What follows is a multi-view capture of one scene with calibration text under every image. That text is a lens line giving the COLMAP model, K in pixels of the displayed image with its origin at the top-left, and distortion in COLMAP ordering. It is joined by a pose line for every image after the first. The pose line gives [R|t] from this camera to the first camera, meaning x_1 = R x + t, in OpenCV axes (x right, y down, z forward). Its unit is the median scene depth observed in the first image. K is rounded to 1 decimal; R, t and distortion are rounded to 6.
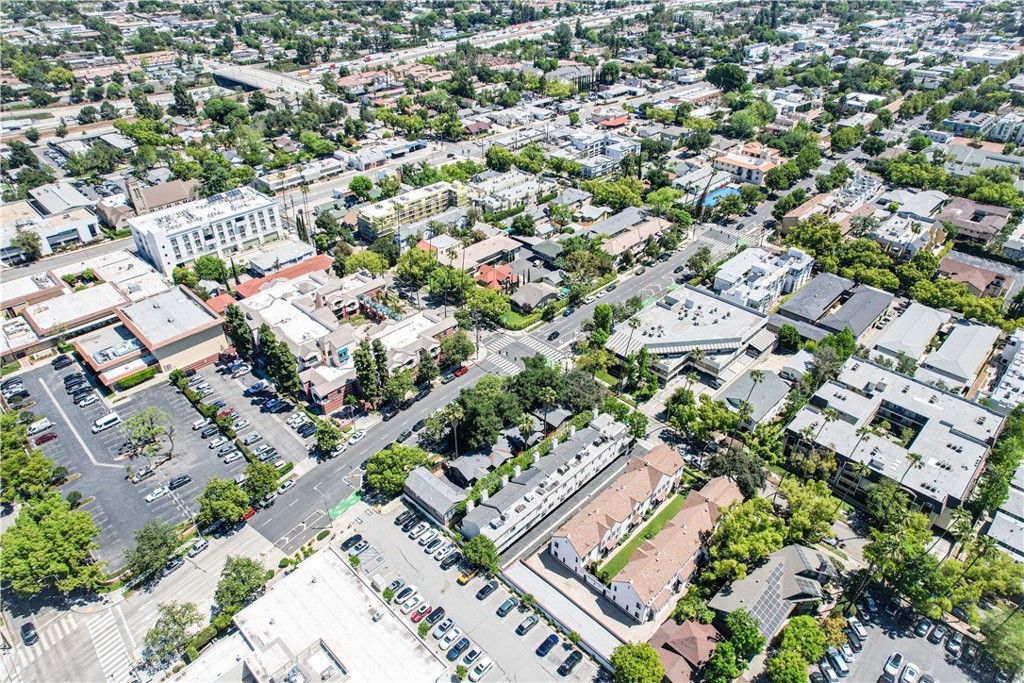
lens RADIAL K [[652.8, 0, 512.0], [0, 652.8, 341.5], [0, 0, 1]] dist [-0.076897, 0.067119]
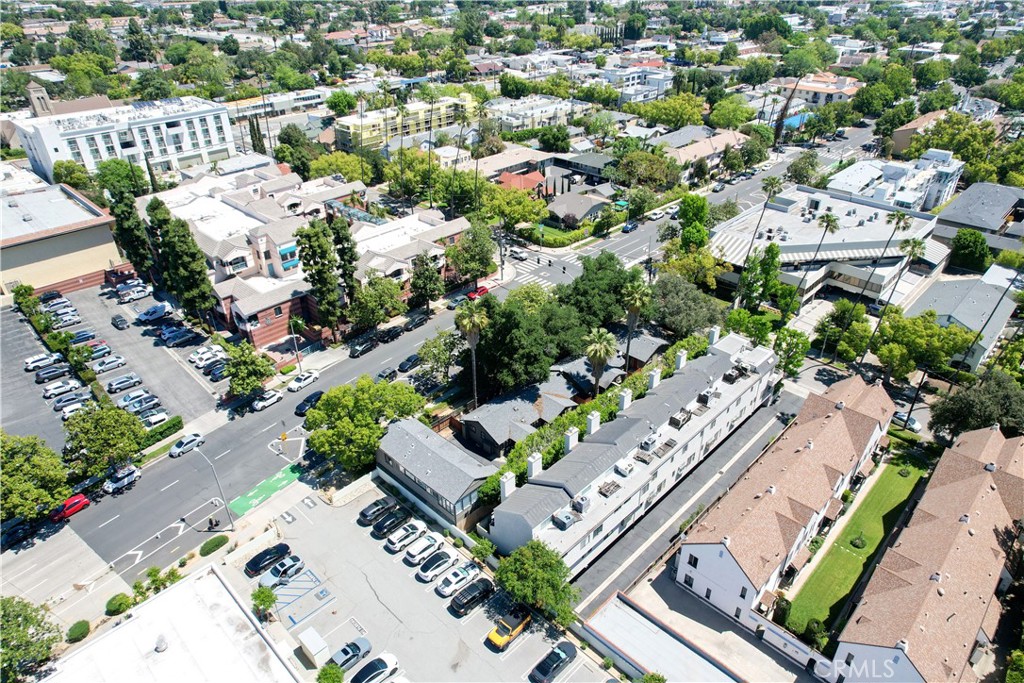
lens RADIAL K [[652.8, 0, 512.0], [0, 652.8, 341.5], [0, 0, 1]] dist [-0.076897, 0.067119]
pose [[0.999980, -0.005800, -0.002464, -0.047649], [0.005693, 0.999123, -0.041489, 0.131828], [0.002703, 0.041475, 0.999136, 0.399894]]
